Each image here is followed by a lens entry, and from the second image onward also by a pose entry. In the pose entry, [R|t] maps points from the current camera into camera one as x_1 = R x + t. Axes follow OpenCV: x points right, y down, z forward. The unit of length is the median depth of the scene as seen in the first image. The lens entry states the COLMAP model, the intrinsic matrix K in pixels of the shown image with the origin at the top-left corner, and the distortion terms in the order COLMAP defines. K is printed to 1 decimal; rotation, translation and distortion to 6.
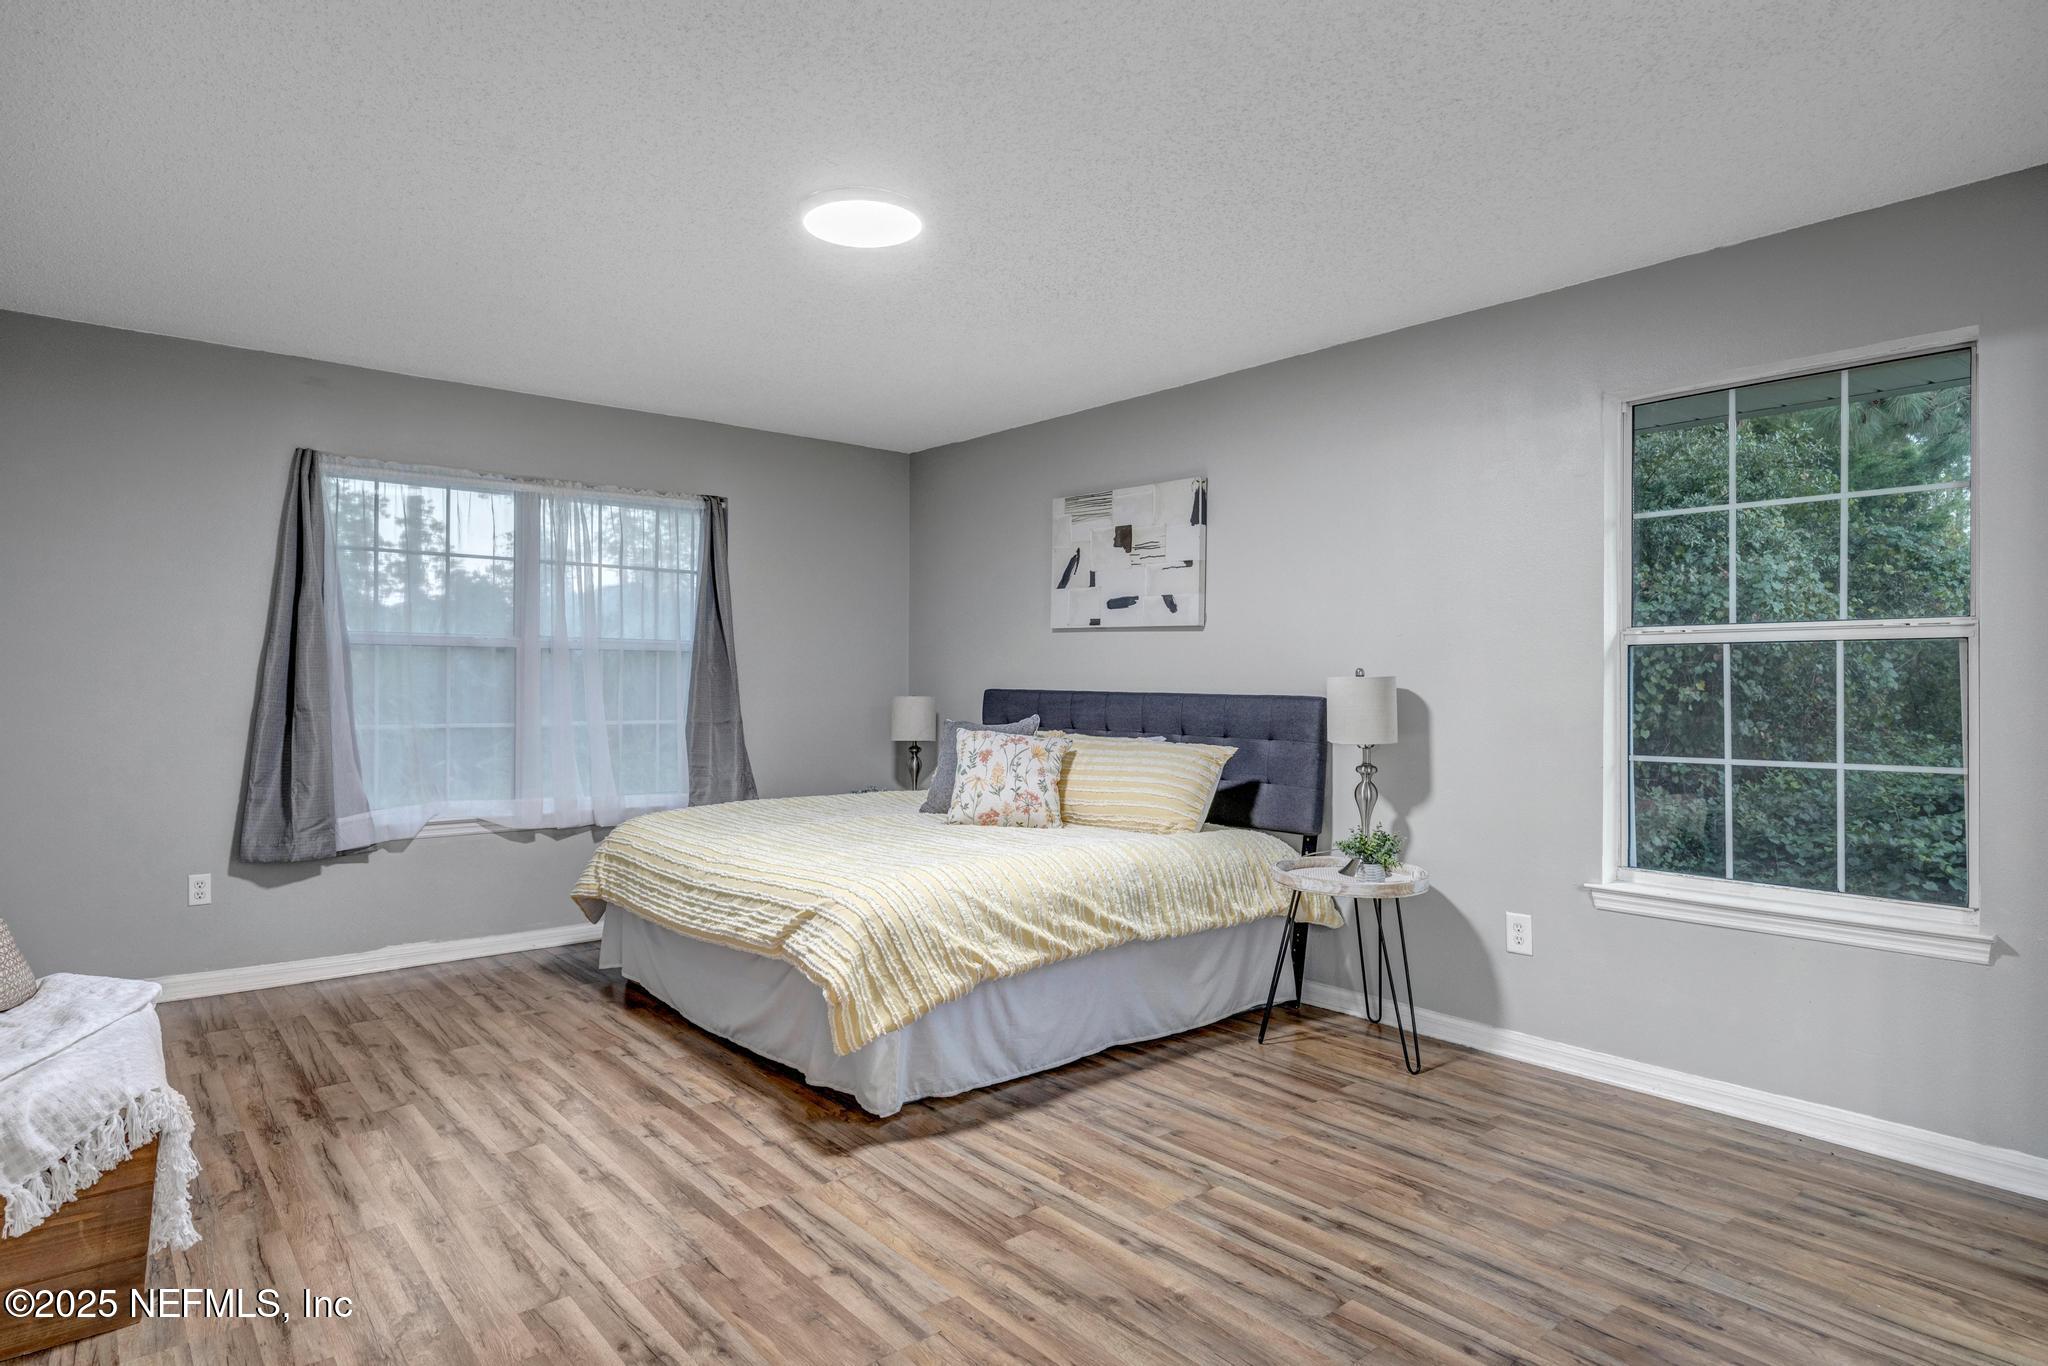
lens RADIAL K [[1097.6, 0, 1024.0], [0, 1097.6, 683.0], [0, 0, 1]] dist [-0.003286, -0.001778]
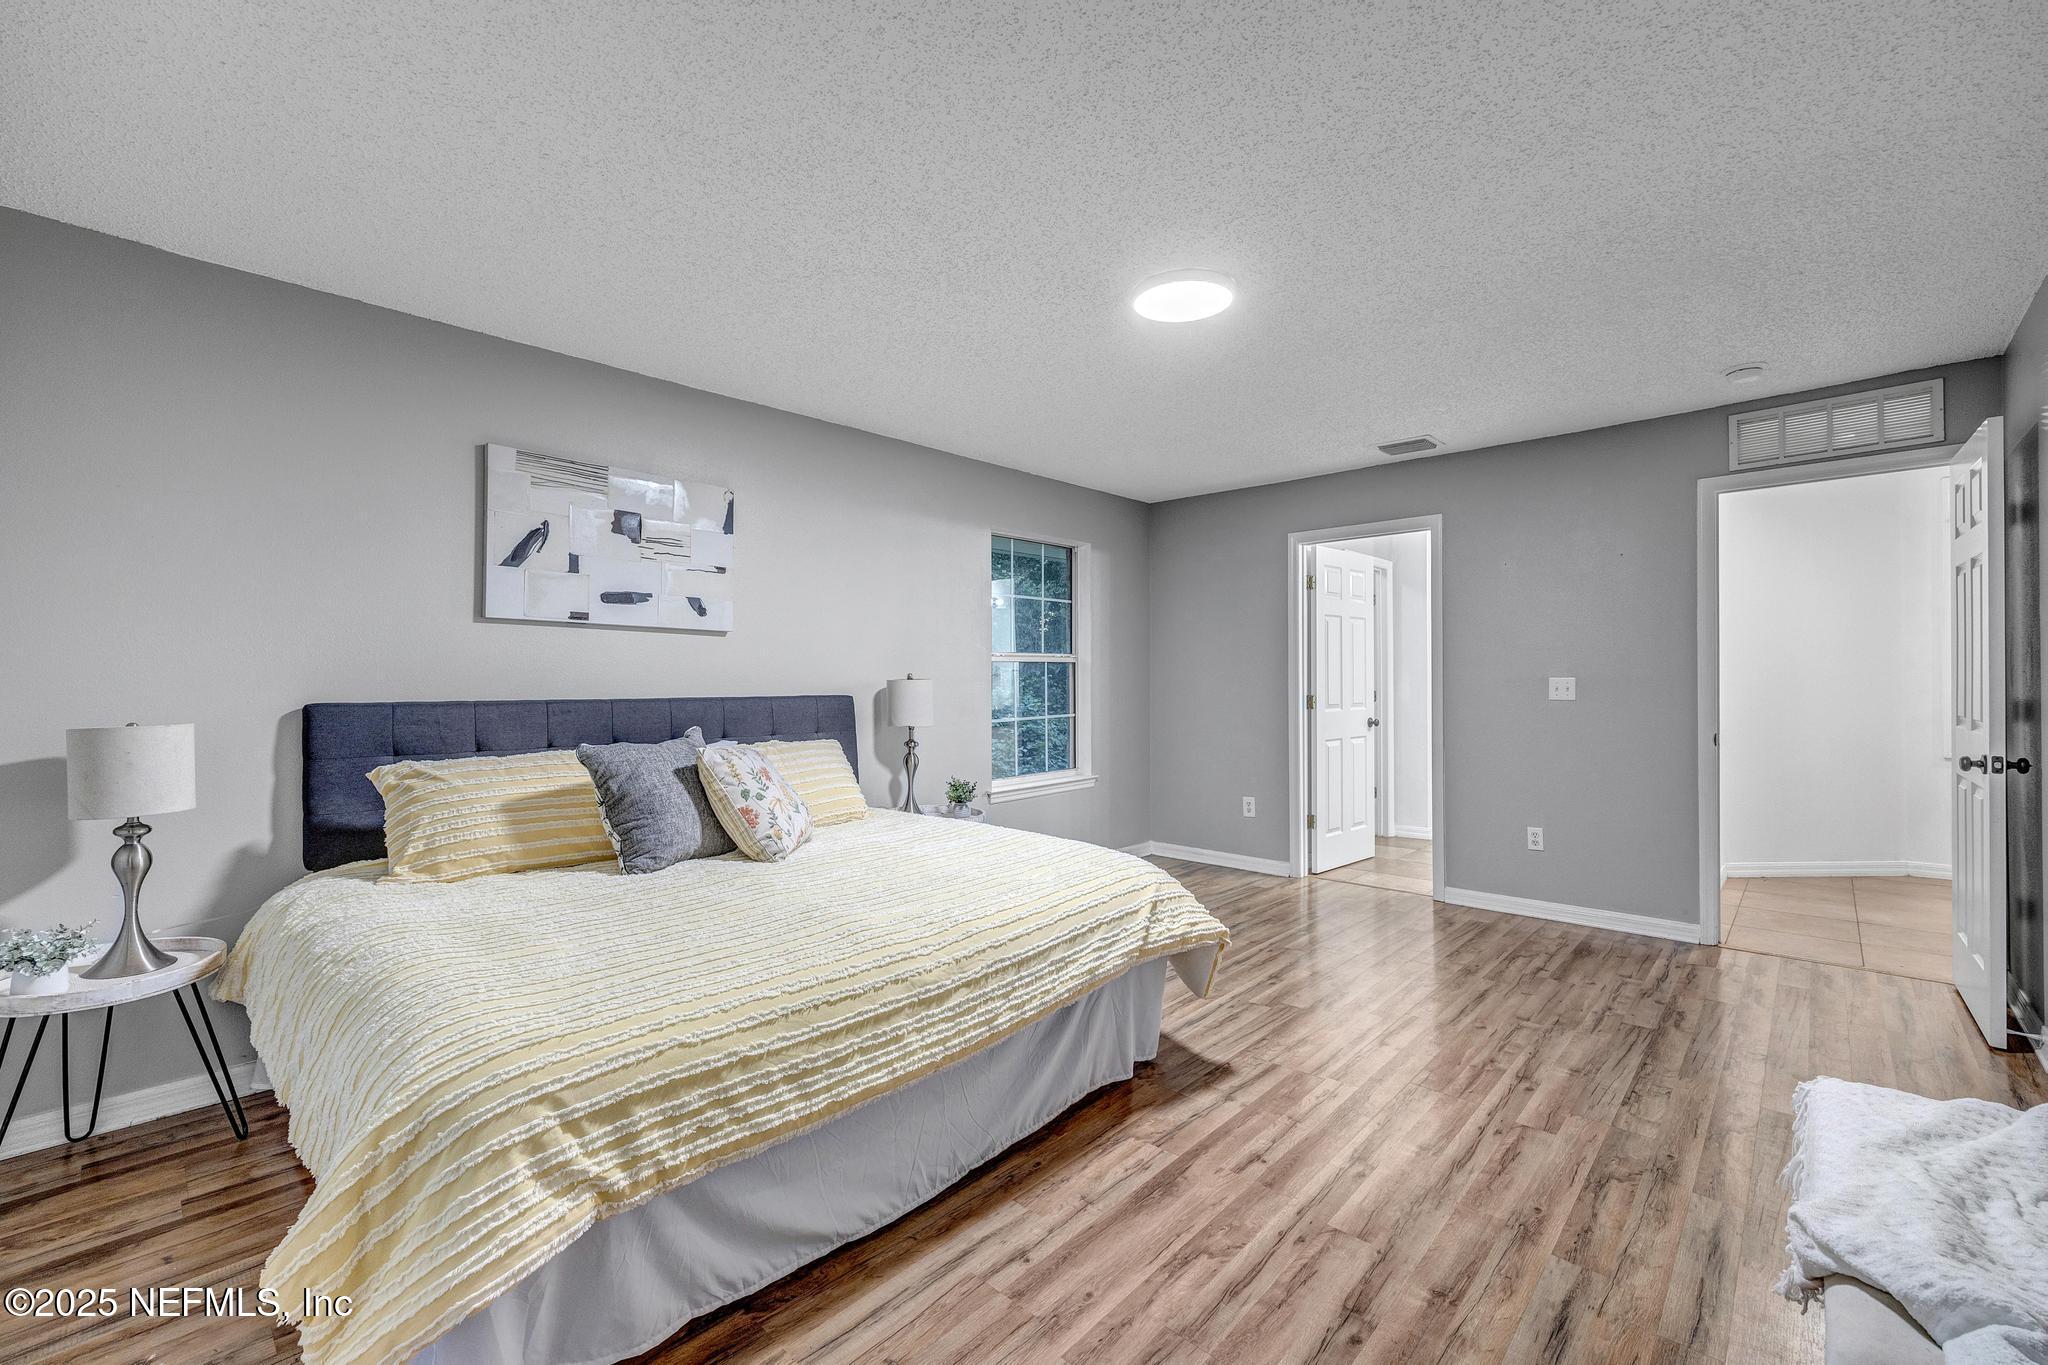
lens RADIAL K [[837.2, 0, 1024.0], [0, 837.2, 682.5], [0, 0, 1]] dist [-0.000104, -0.000002]
pose [[-0.092971, -0.009128, 0.995627, -0.911472], [0.010110, 0.999898, 0.010111, -0.012776], [-0.995617, 0.011006, -0.092870, 1.105016]]
